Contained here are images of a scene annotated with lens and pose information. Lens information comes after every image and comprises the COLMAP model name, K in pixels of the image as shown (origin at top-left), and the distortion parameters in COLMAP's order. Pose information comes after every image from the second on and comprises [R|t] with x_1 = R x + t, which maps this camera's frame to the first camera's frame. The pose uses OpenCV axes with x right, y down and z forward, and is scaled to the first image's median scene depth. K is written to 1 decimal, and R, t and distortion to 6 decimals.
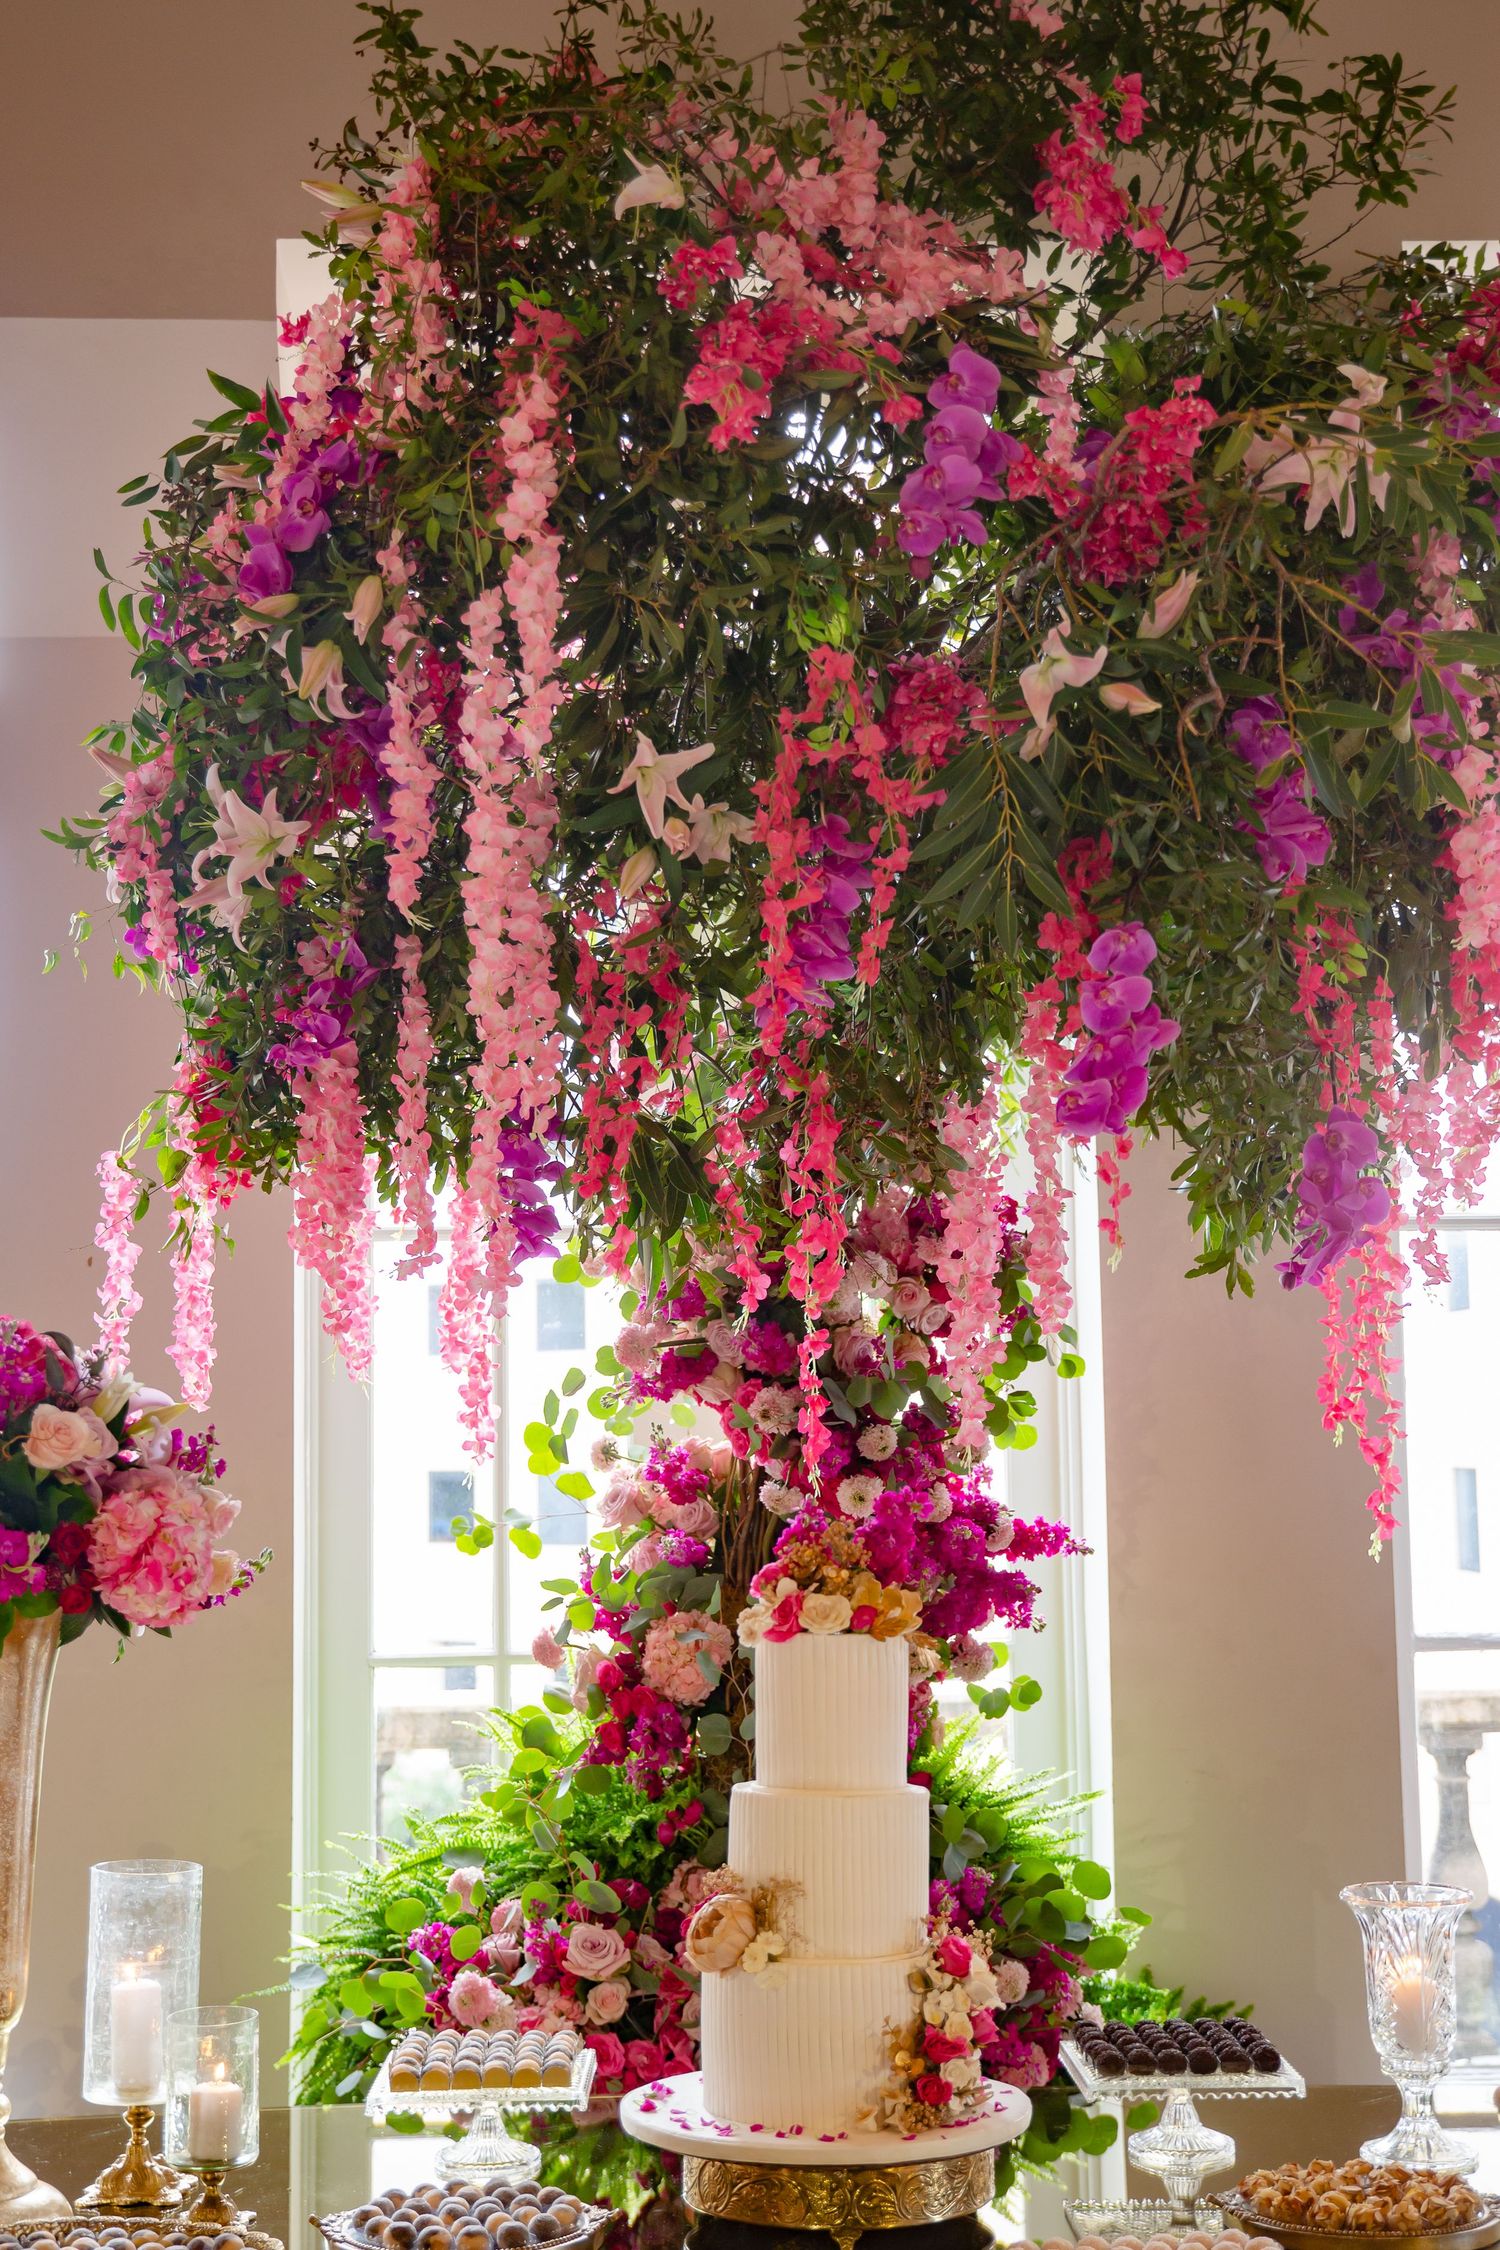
lens RADIAL K [[3120.6, 0, 738.9], [0, 3120.6, 1122.0], [0, 0, 1]] dist [0.032773, 0.000000]
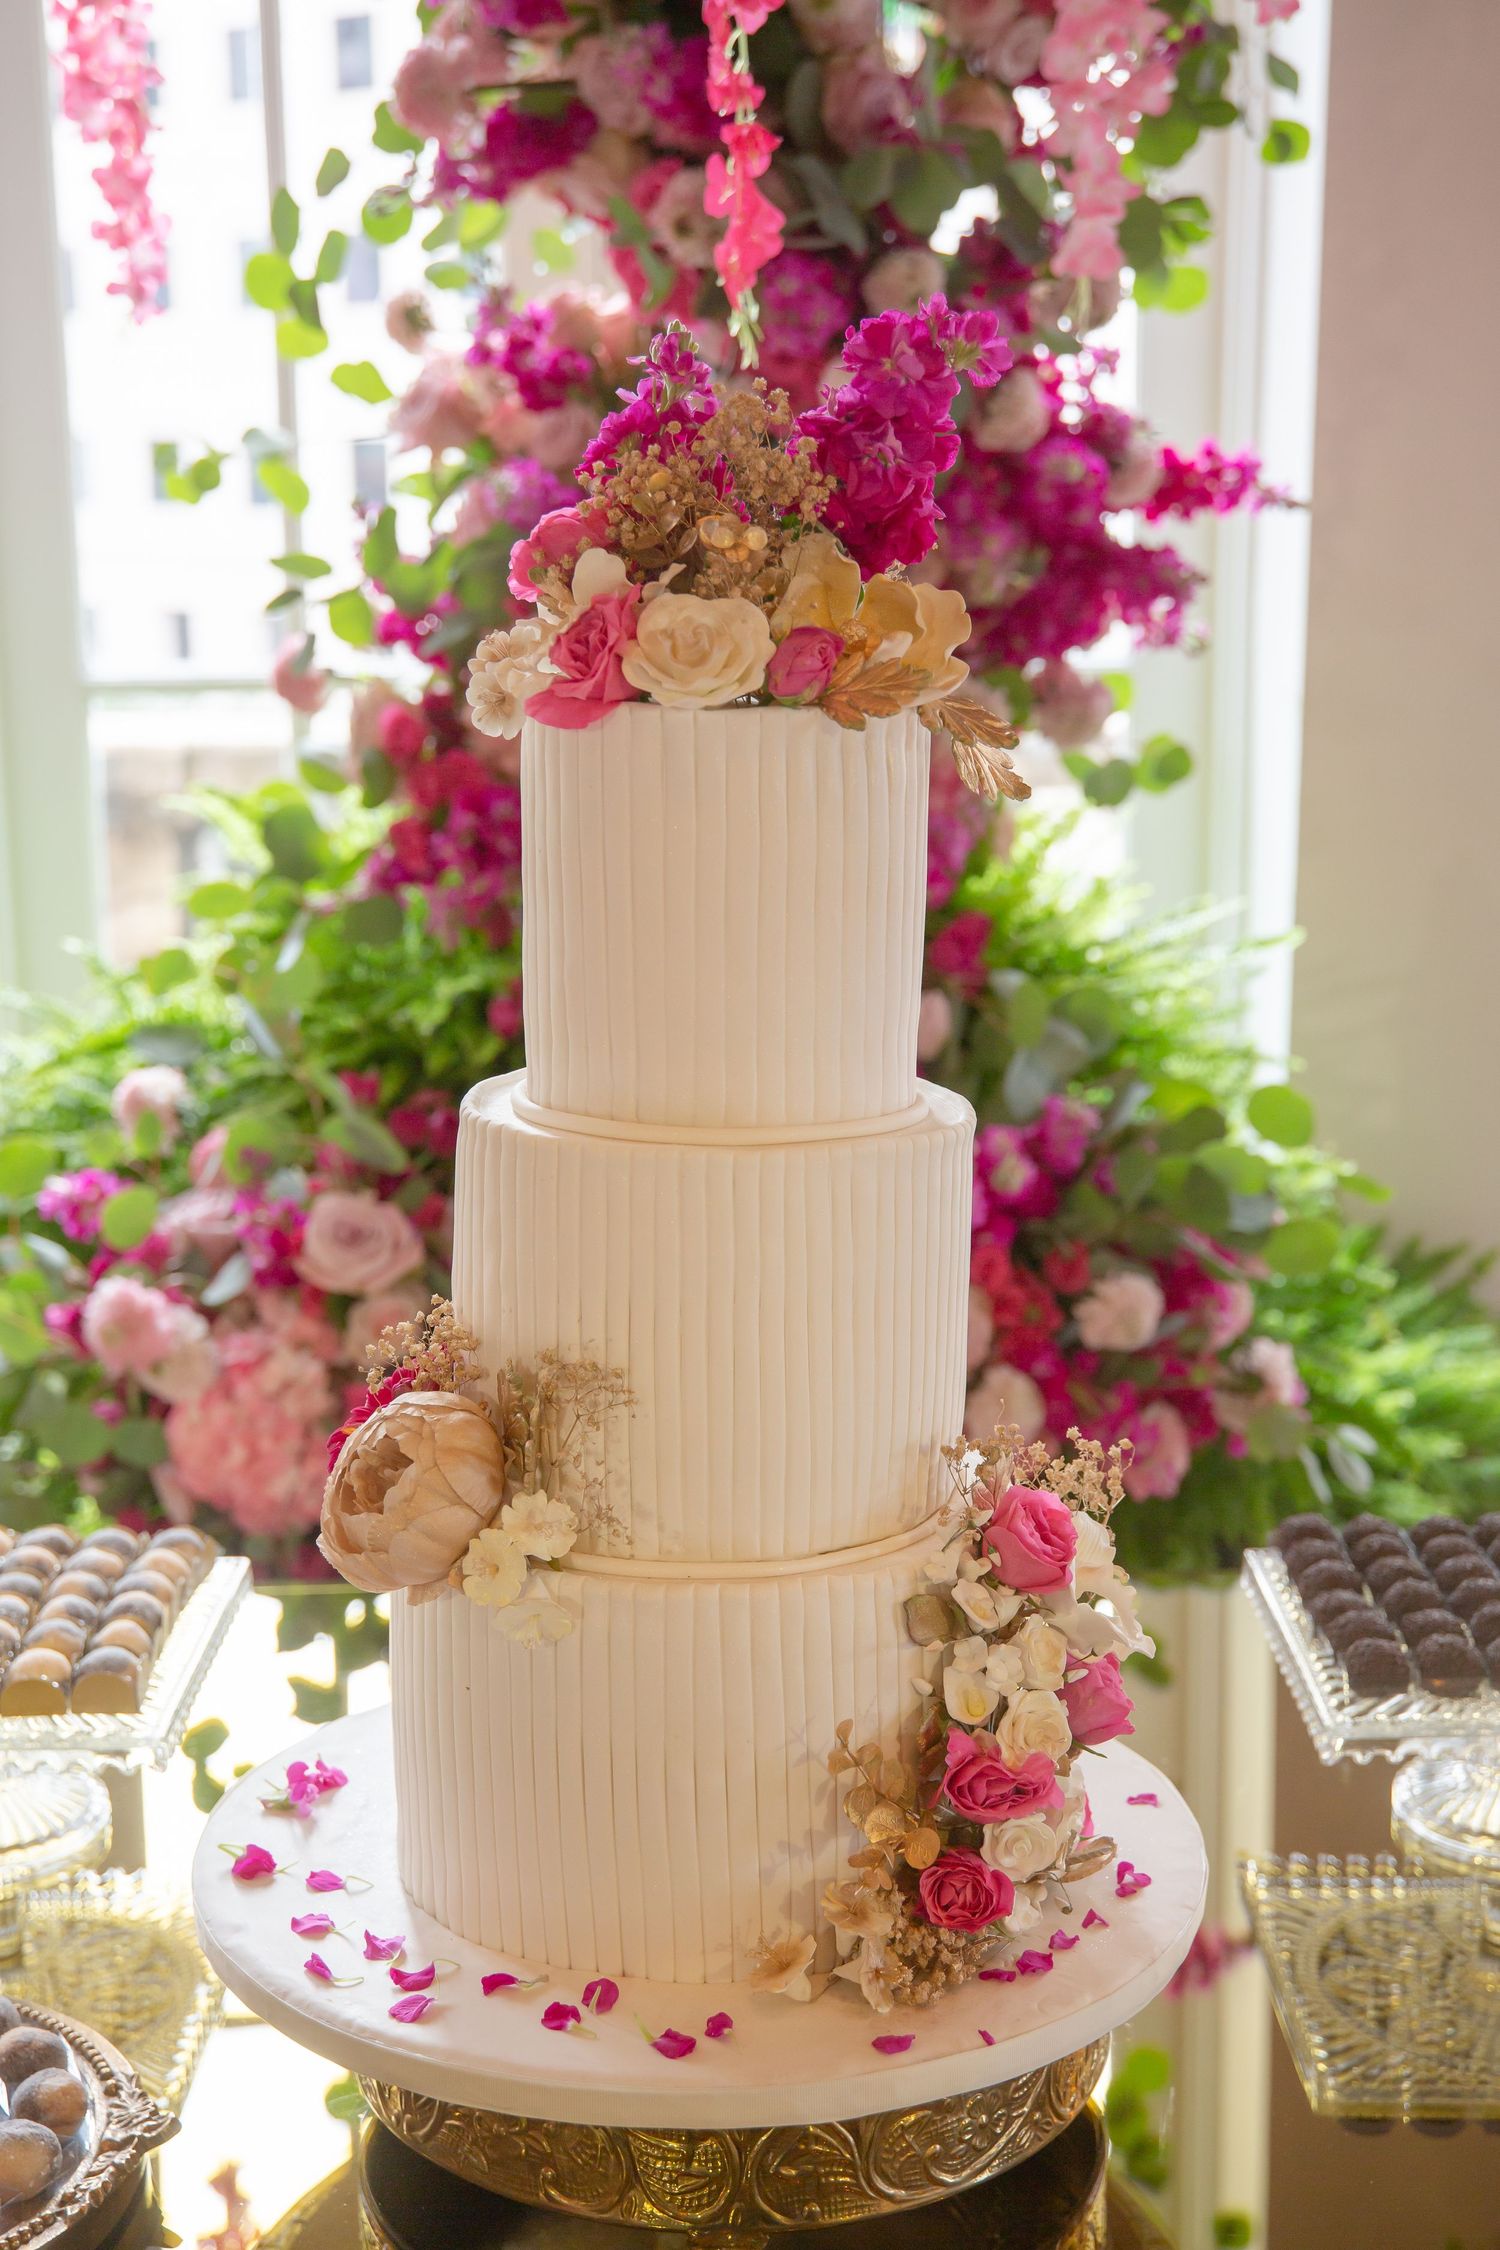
lens RADIAL K [[3190.8, 0, 757.4], [0, 3190.8, 1133.2], [0, 0, 1]] dist [0.086849, 0.000000]
pose [[0.999863, 0.009920, -0.013259, 0.032632], [-0.005199, 0.948273, 0.317415, 0.076543], [0.015722, -0.317302, 0.948194, 0.519592]]
